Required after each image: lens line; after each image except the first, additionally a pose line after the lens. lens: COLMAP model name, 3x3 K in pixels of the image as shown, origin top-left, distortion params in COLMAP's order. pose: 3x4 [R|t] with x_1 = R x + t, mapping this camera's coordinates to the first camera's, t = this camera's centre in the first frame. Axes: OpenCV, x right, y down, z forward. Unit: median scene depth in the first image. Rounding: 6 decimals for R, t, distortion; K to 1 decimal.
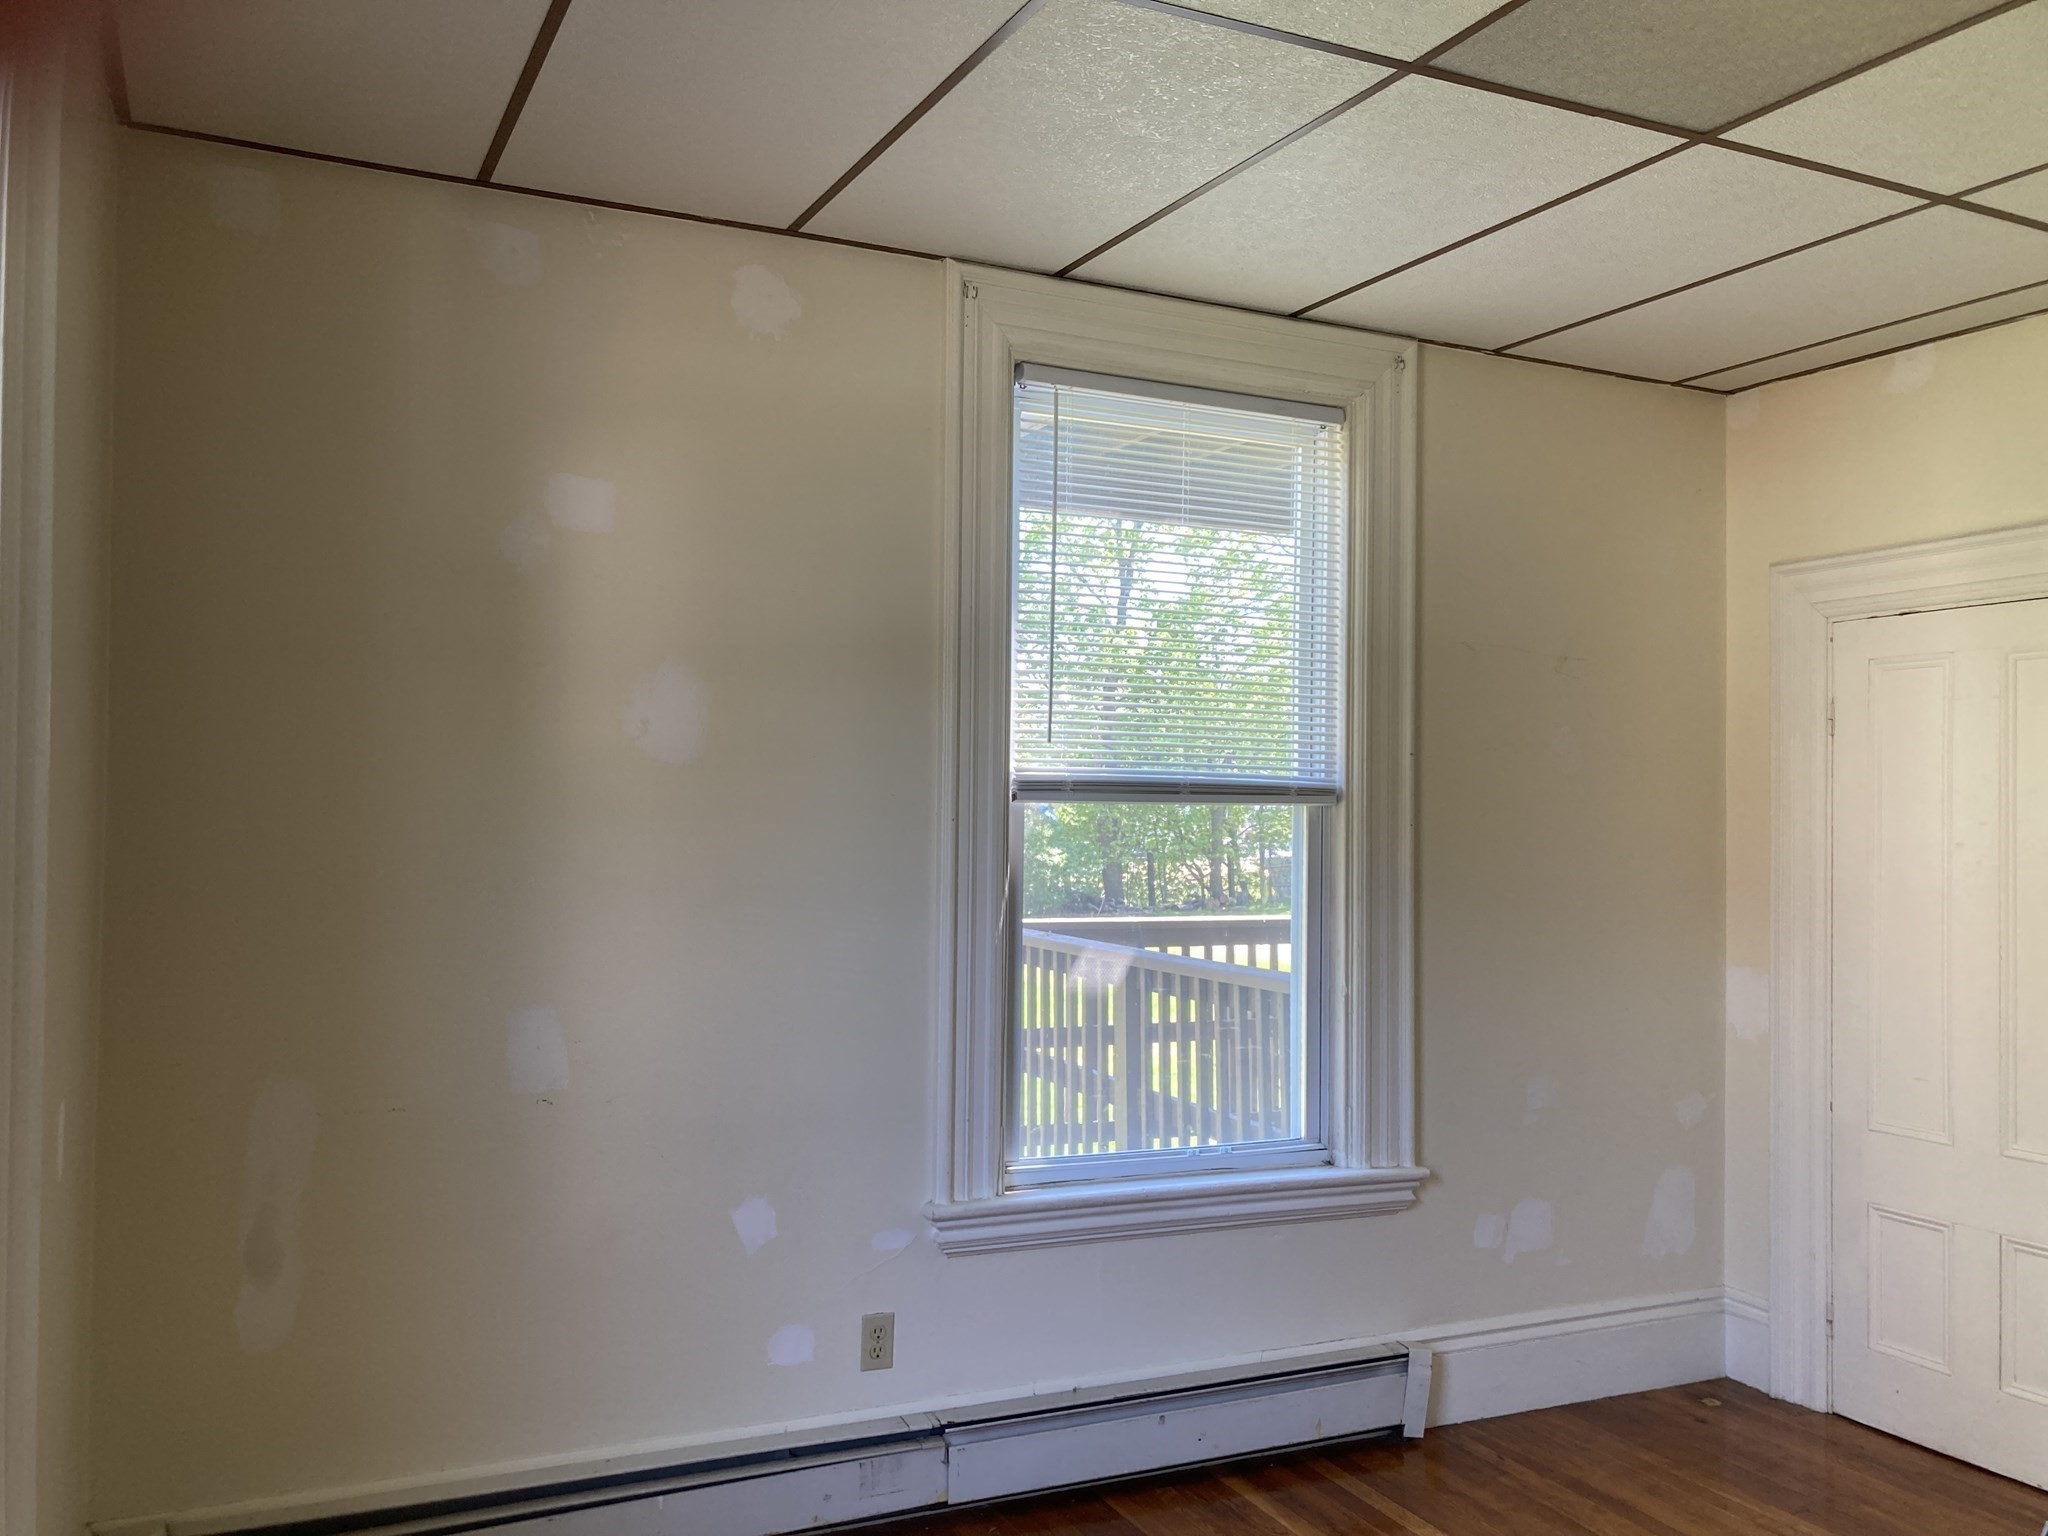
lens RADIAL K [[1698.8, 0, 1024.0], [0, 1698.8, 768.0], [0, 0, 1]] dist [0.096208, -0.191761]
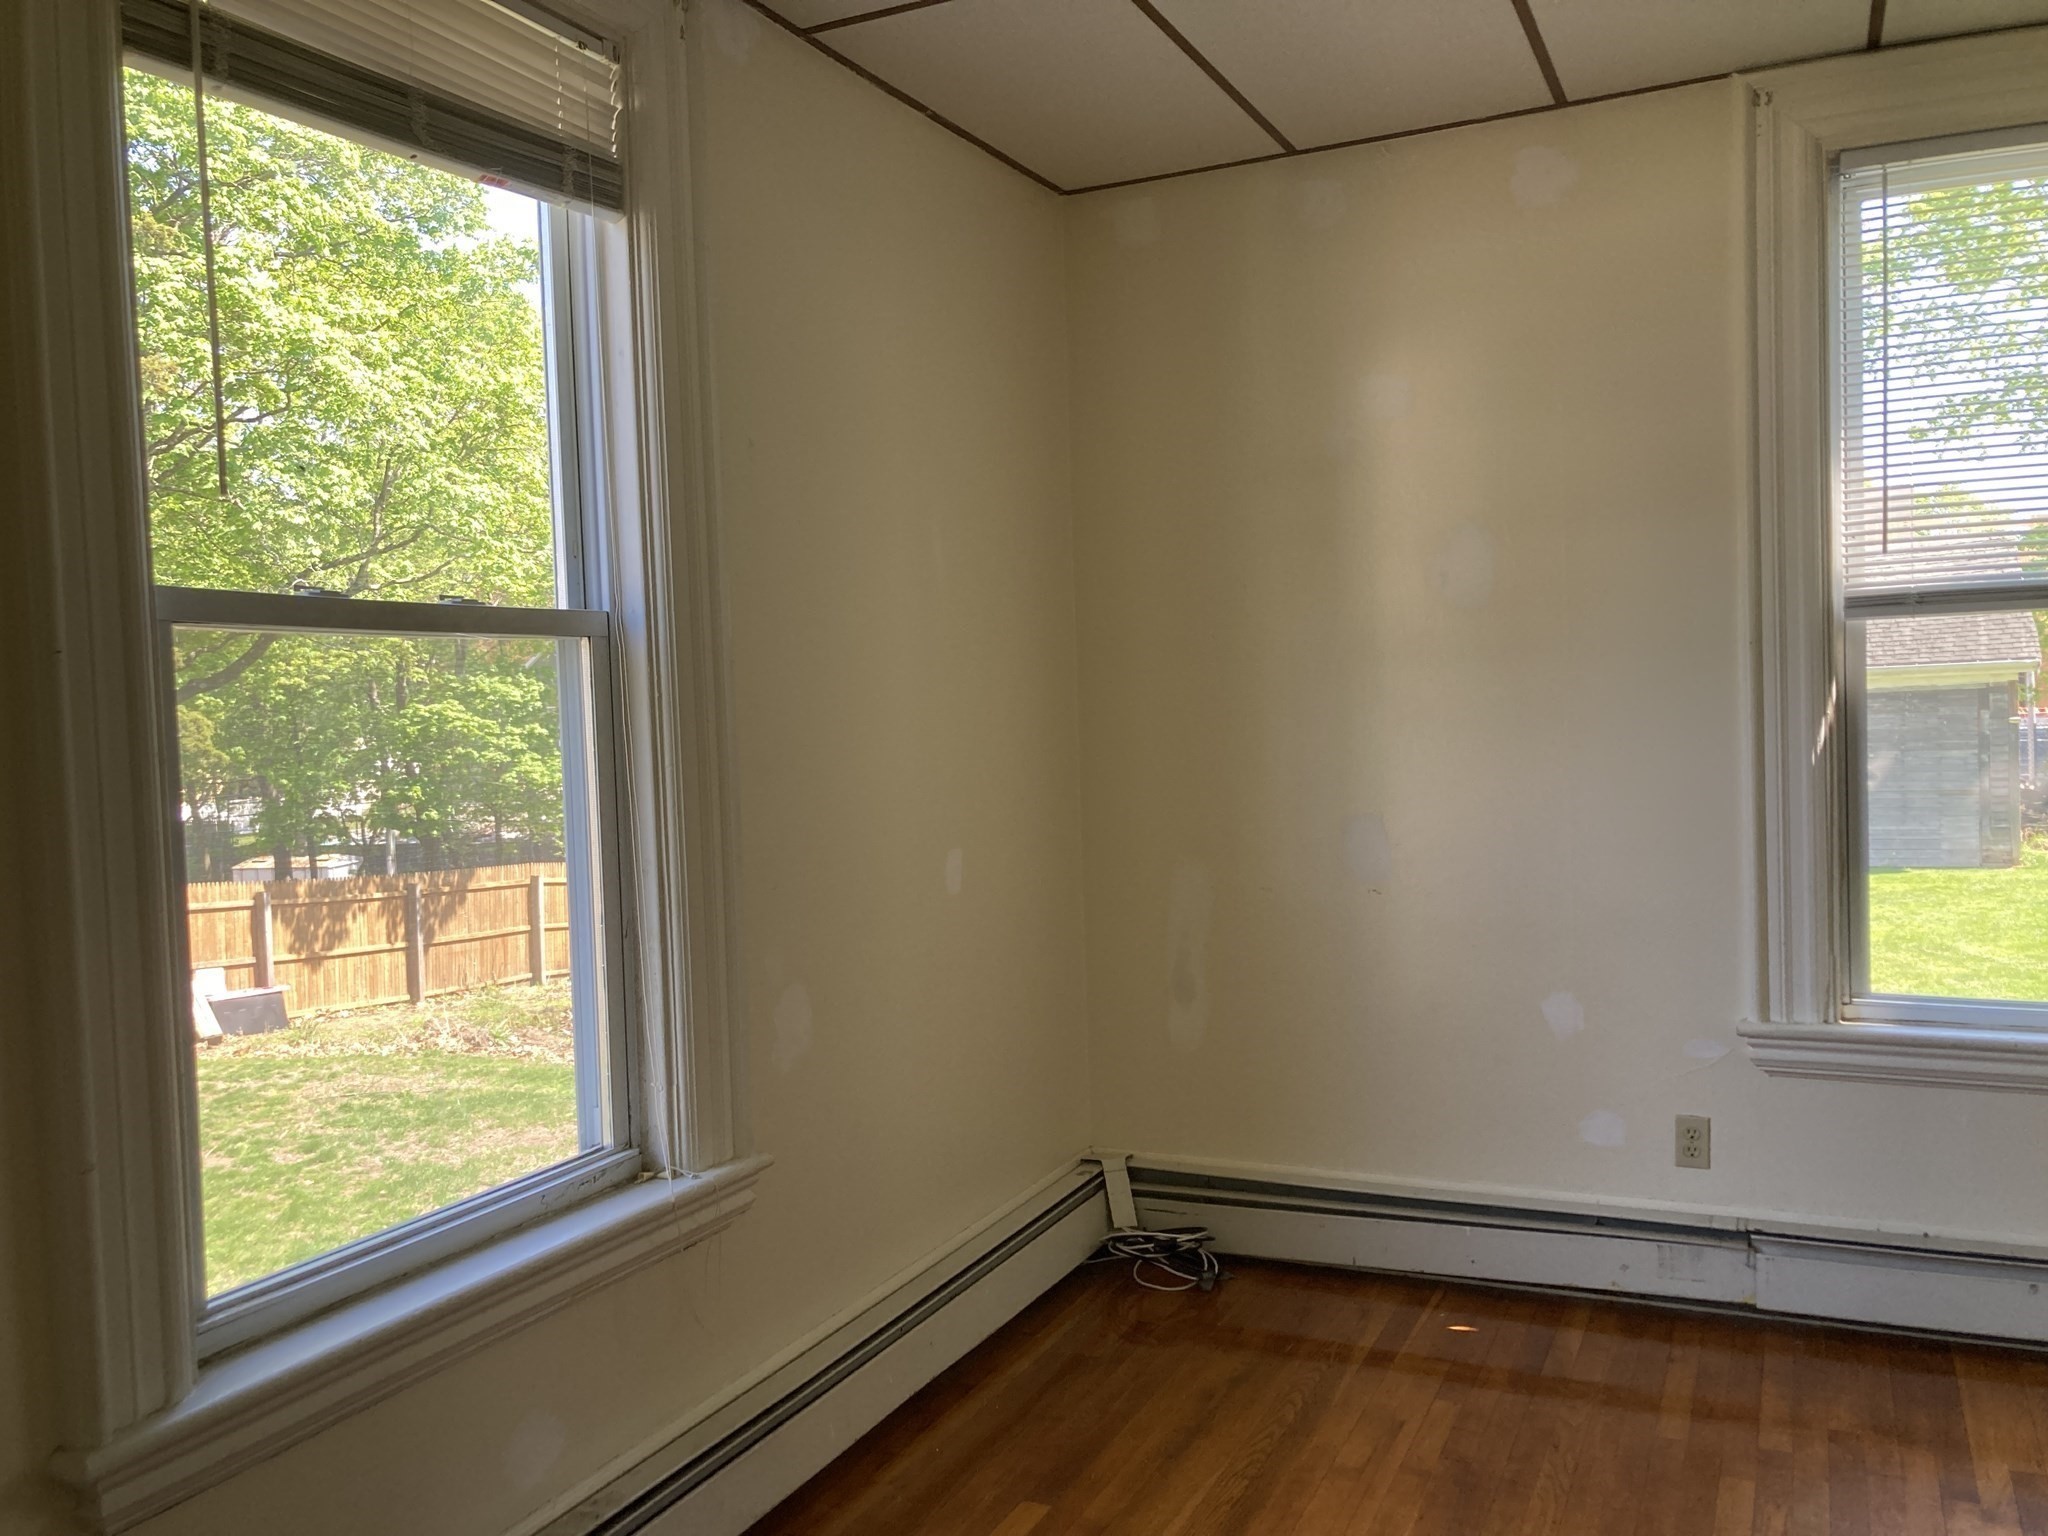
lens RADIAL K [[1698.8, 0, 1024.0], [0, 1698.8, 768.0], [0, 0, 1]] dist [0.096208, -0.191761]
pose [[0.632985, -0.010359, -0.774095, 0.470874], [0.062438, 0.997336, 0.037710, 0.039637], [0.771642, -0.072203, 0.631945, 0.032231]]
